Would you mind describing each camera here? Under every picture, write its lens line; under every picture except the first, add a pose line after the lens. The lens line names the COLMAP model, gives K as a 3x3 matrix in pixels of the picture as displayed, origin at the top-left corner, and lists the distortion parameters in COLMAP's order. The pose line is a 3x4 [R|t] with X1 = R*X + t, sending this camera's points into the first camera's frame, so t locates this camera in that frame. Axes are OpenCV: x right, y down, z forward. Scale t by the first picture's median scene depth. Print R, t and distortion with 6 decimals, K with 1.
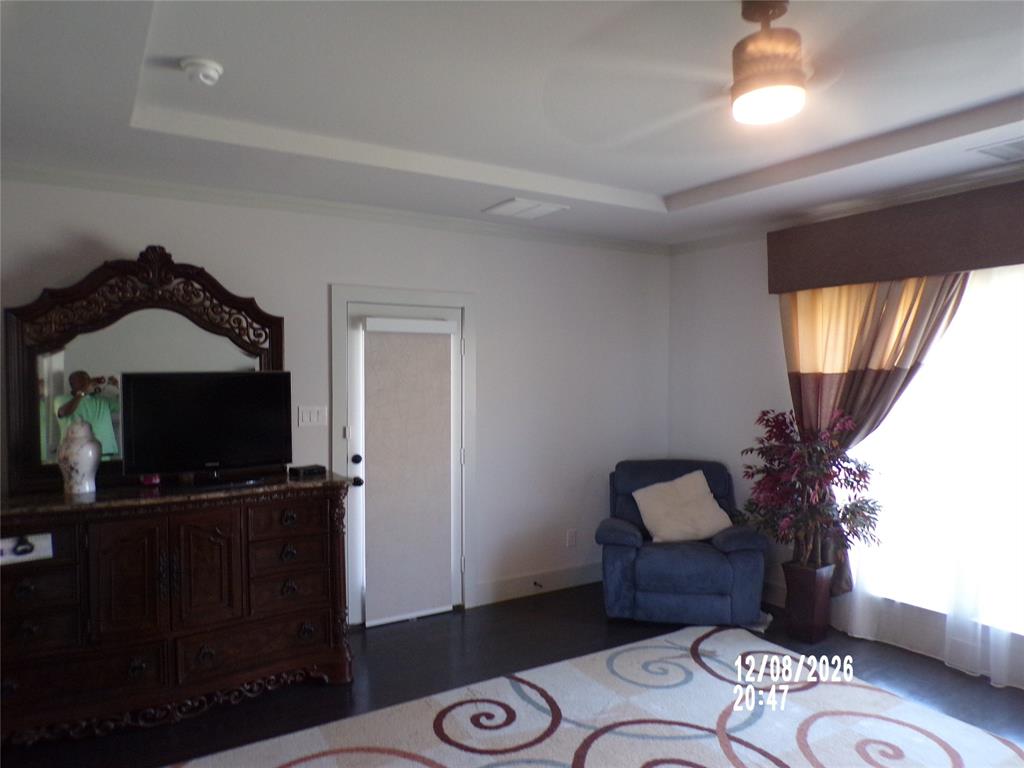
lens RADIAL K [[700.6, 0, 512.6], [0, 700.6, 387.6], [0, 0, 1]] dist [-0.016298, 0.022661]
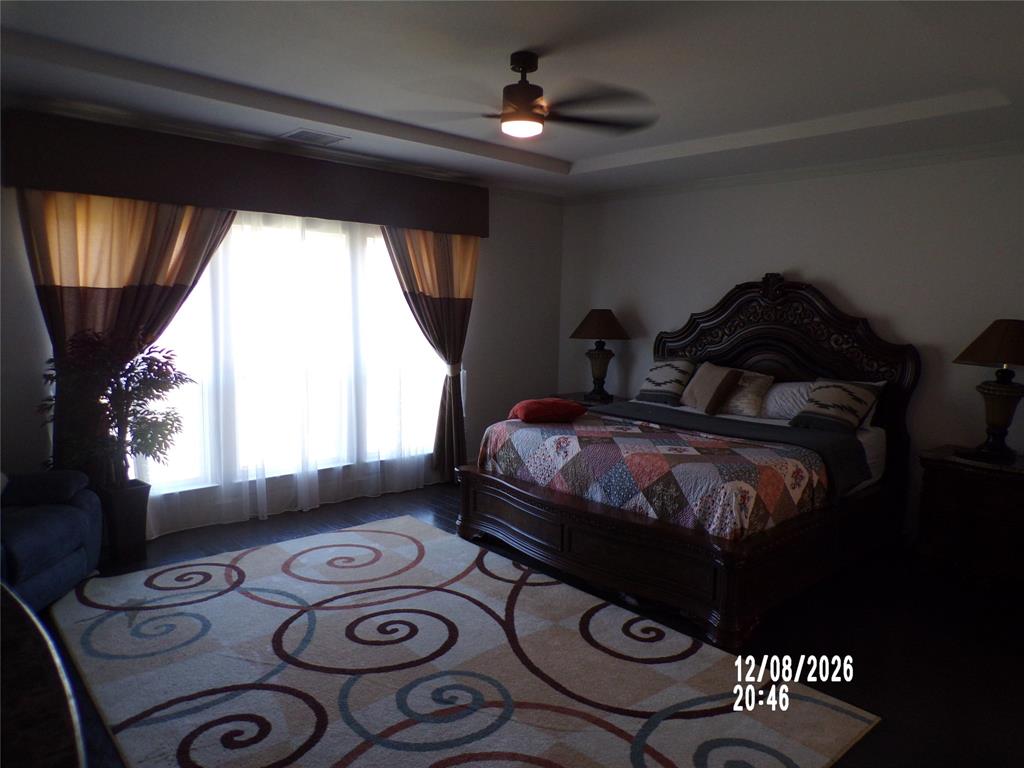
lens RADIAL K [[700.6, 0, 512.6], [0, 700.6, 387.6], [0, 0, 1]] dist [-0.016298, 0.022661]
pose [[-0.138664, -0.120491, 0.982982, -0.622493], [-0.006221, 0.992657, 0.120800, -0.003528], [-0.990320, 0.010636, -0.138395, 0.612940]]
